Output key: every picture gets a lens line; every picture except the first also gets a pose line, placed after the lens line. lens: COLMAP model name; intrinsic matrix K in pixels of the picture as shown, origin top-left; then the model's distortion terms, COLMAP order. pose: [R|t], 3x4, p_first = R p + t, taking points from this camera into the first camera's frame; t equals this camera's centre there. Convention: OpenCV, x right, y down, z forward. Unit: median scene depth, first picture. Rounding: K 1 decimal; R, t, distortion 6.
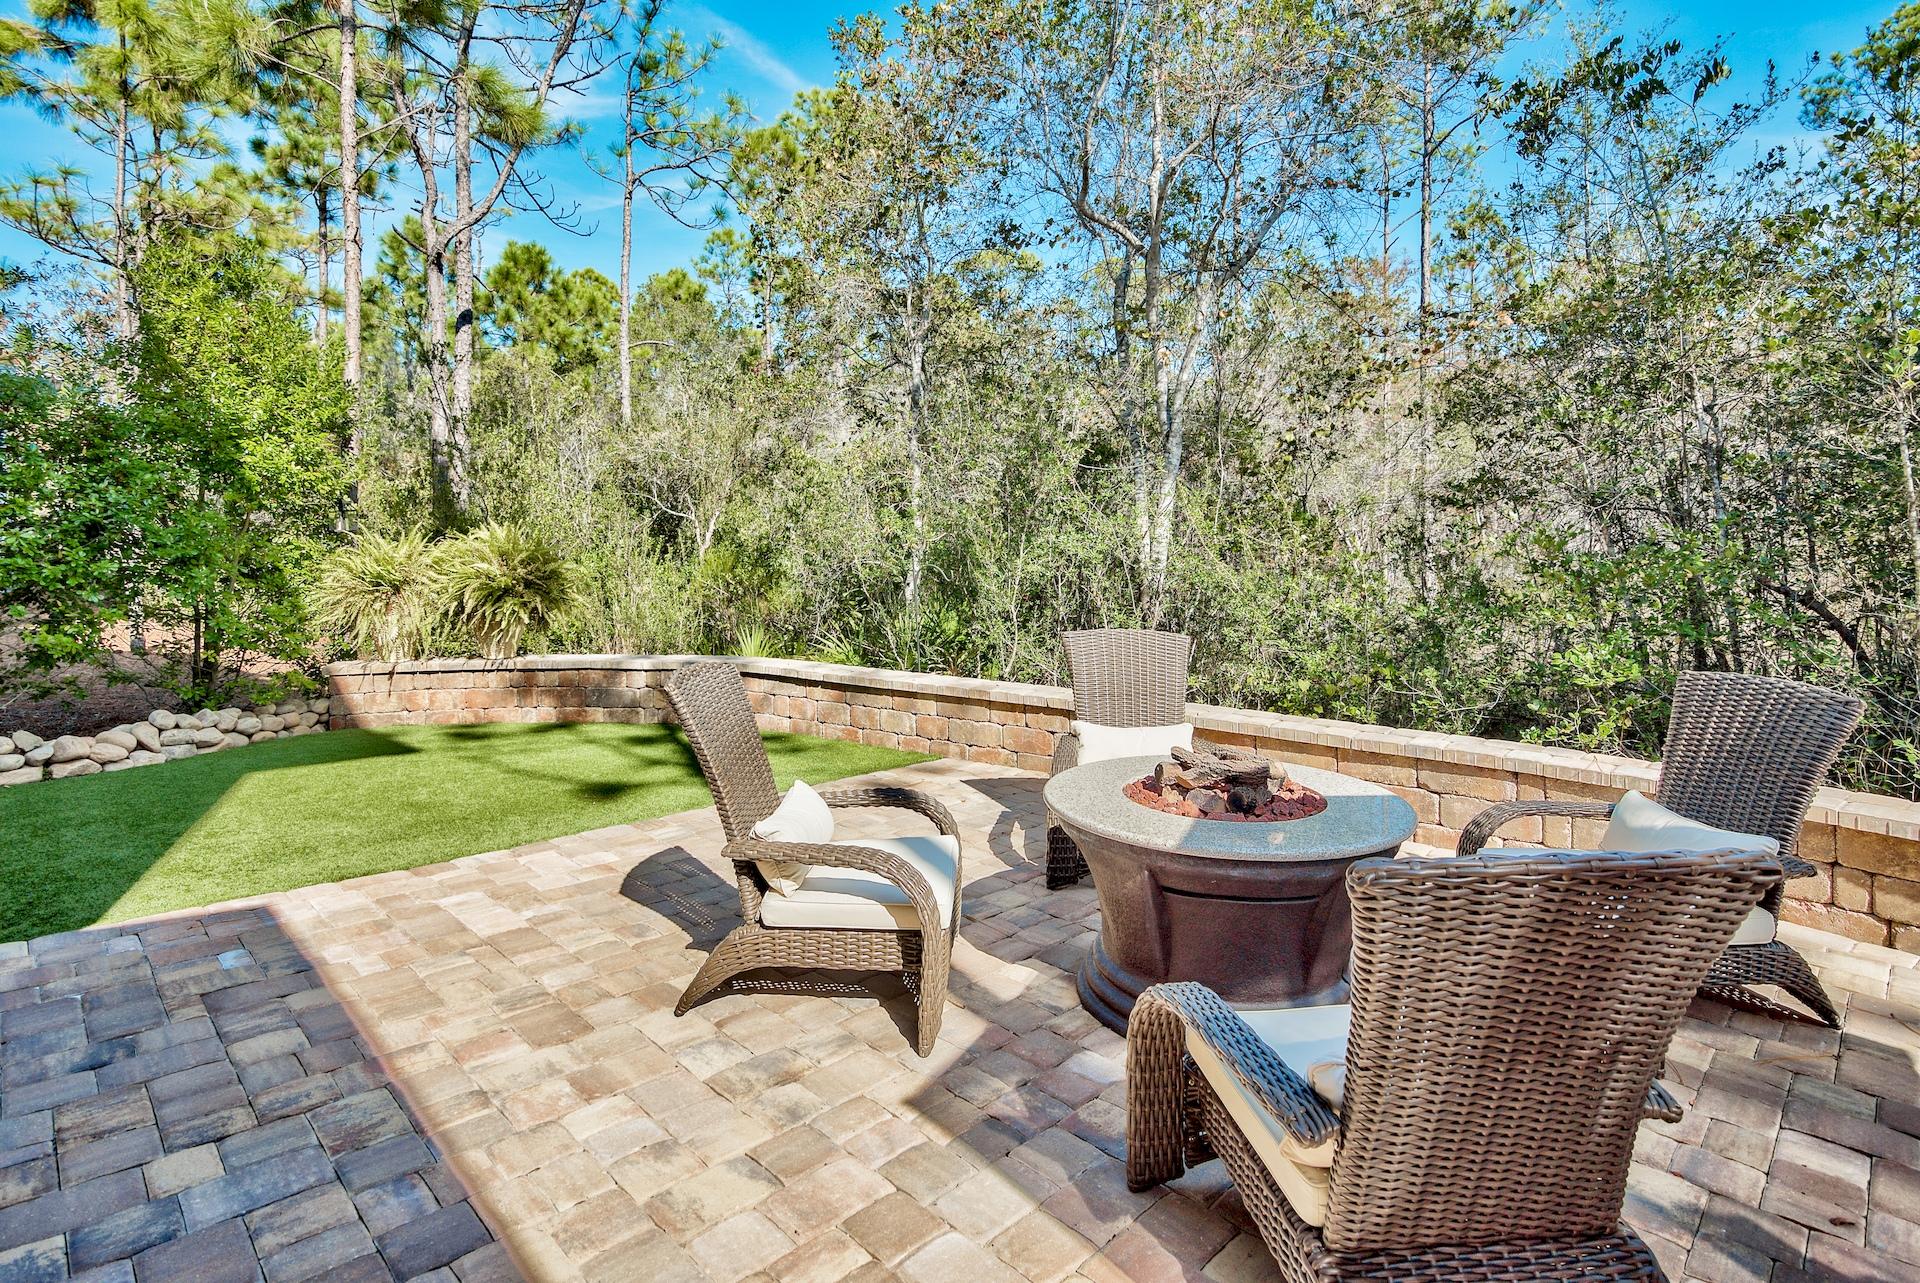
lens RADIAL K [[942.3, 0, 960.0], [0, 942.3, 641.5], [0, 0, 1]] dist [0.003090, -0.000278]
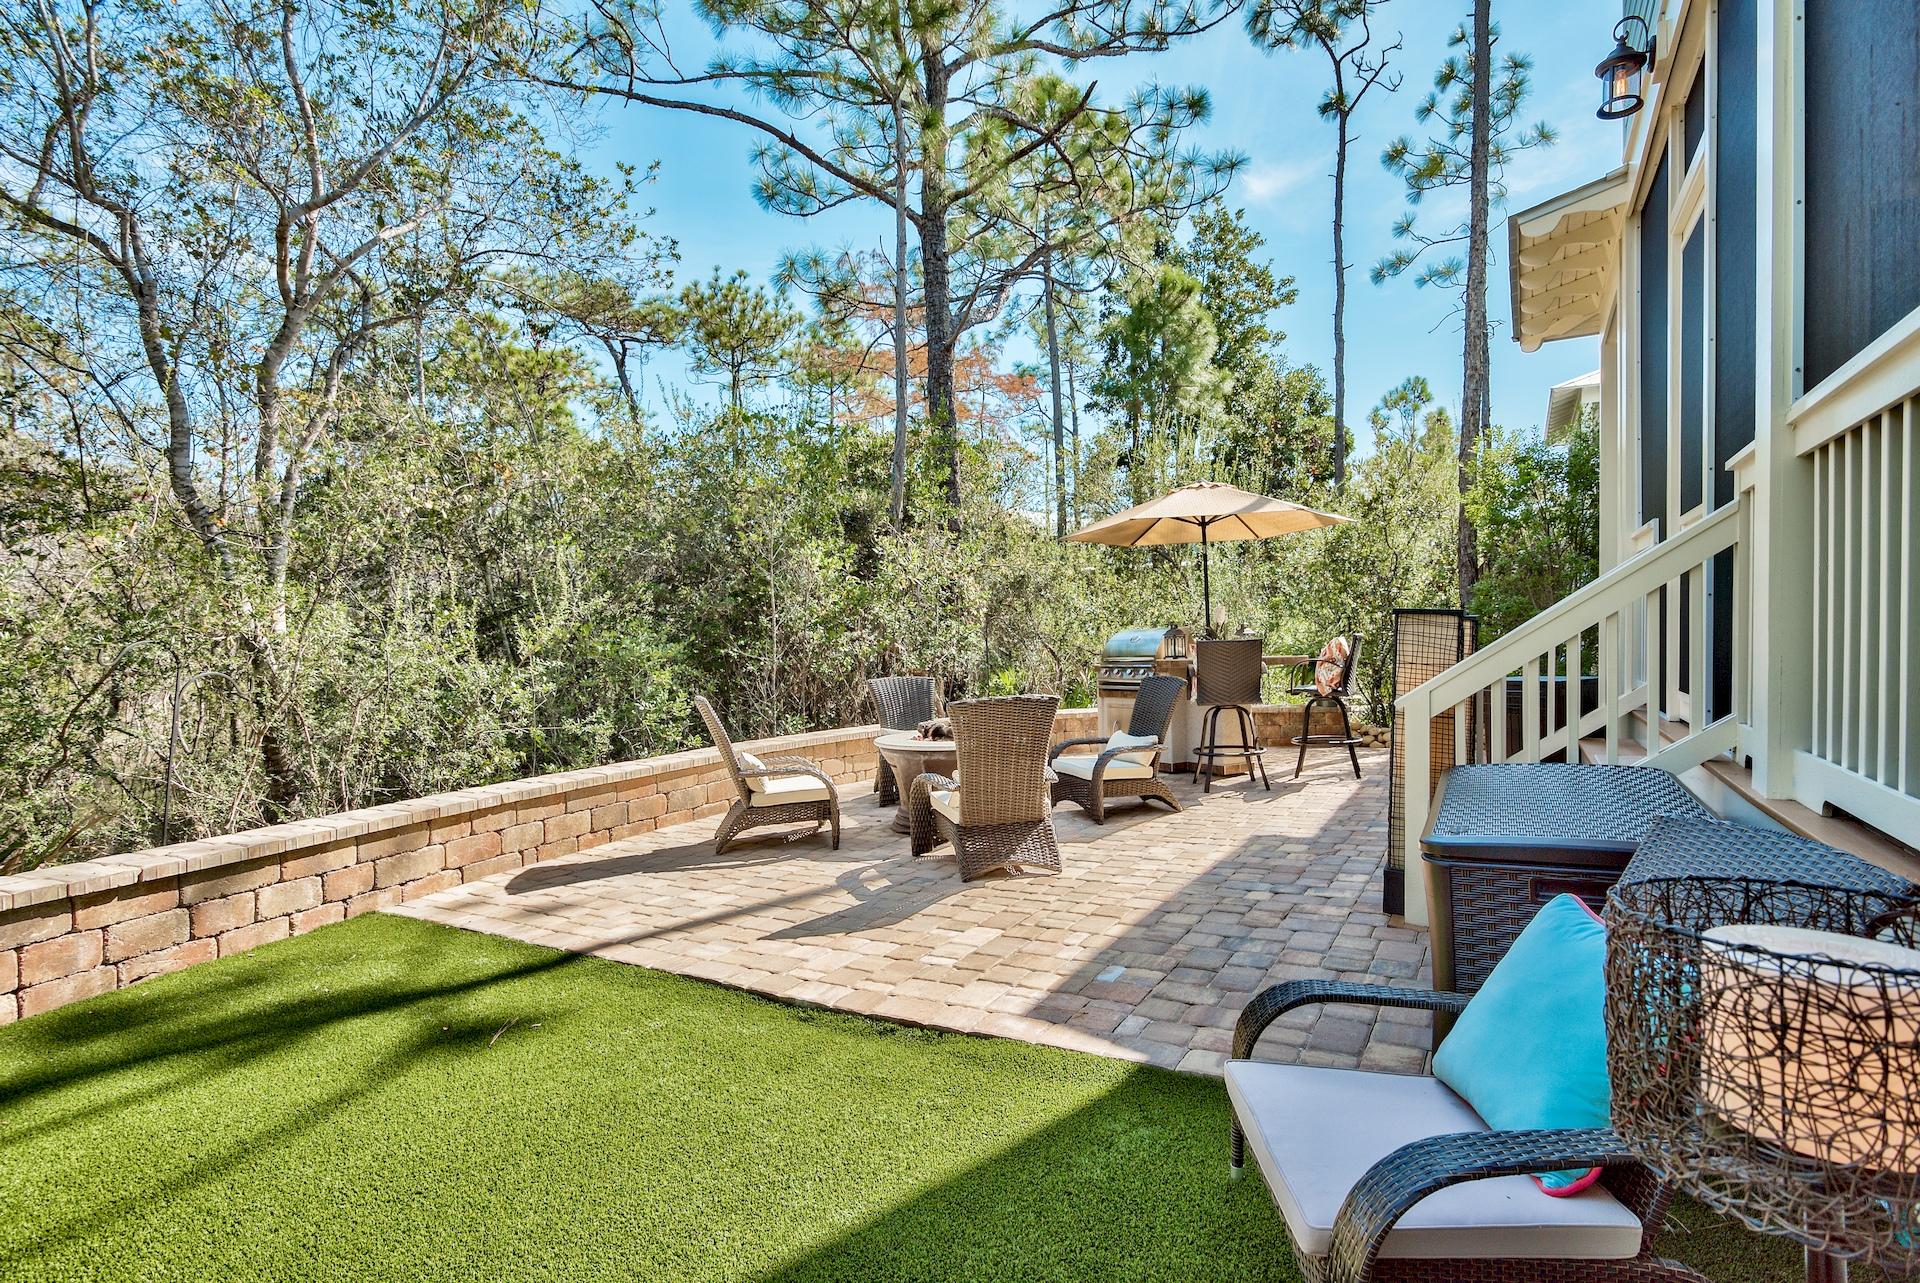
lens RADIAL K [[942.3, 0, 960.0], [0, 942.3, 641.5], [0, 0, 1]] dist [0.003090, -0.000278]
pose [[-0.250451, -0.004041, 0.968121, -0.906729], [0.119727, 0.992186, 0.035114, -0.071183], [-0.960698, 0.124704, -0.248010, 0.701379]]
